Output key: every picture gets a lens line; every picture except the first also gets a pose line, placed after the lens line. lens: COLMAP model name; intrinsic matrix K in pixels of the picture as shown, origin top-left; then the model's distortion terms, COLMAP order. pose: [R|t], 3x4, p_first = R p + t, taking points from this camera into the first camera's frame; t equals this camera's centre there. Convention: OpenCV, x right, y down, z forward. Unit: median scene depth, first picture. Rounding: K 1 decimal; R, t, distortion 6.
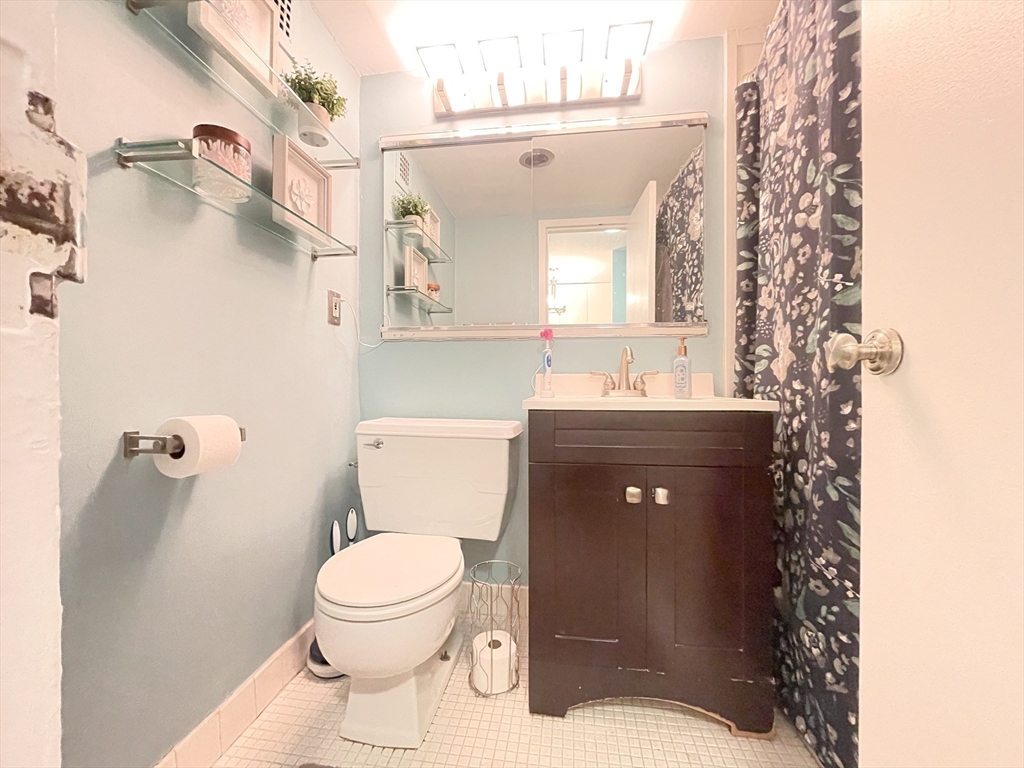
lens RADIAL K [[415.7, 0, 513.9], [0, 415.7, 392.2], [0, 0, 1]] dist [-0.001592, -0.000178]
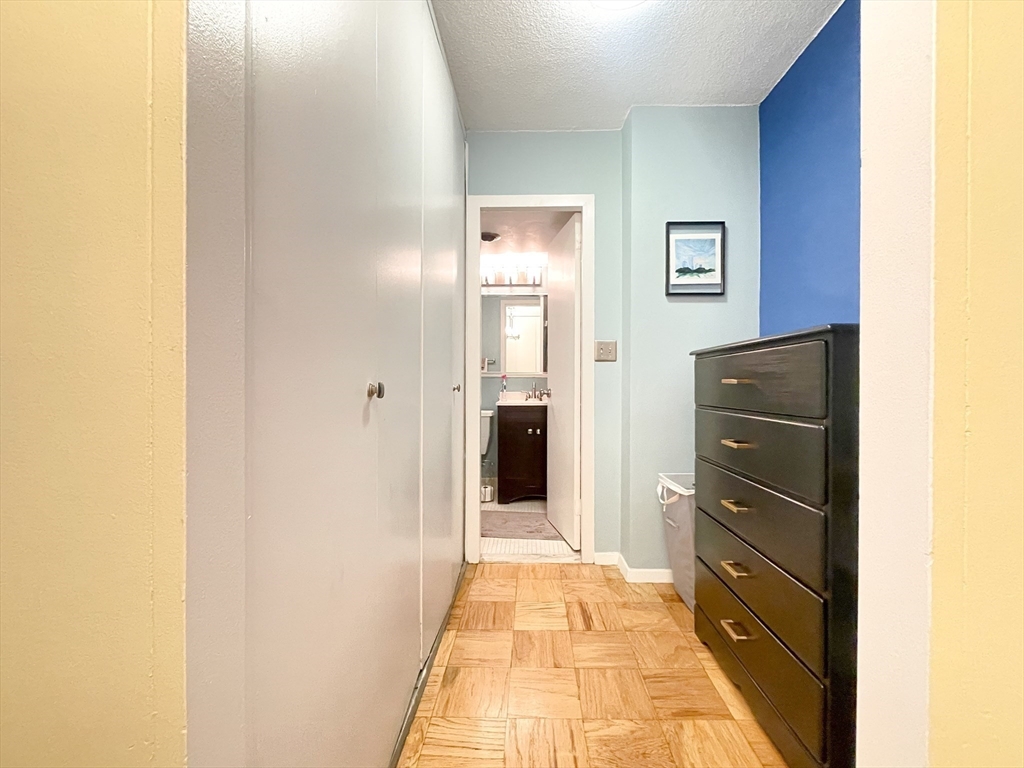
lens RADIAL K [[415.7, 0, 513.9], [0, 415.7, 392.2], [0, 0, 1]] dist [-0.001592, -0.000178]
pose [[0.995461, 0.001545, 0.095161, -0.103627], [-0.000735, 0.999963, -0.008550, -0.022429], [-0.095171, 0.008441, 0.995425, -1.548712]]
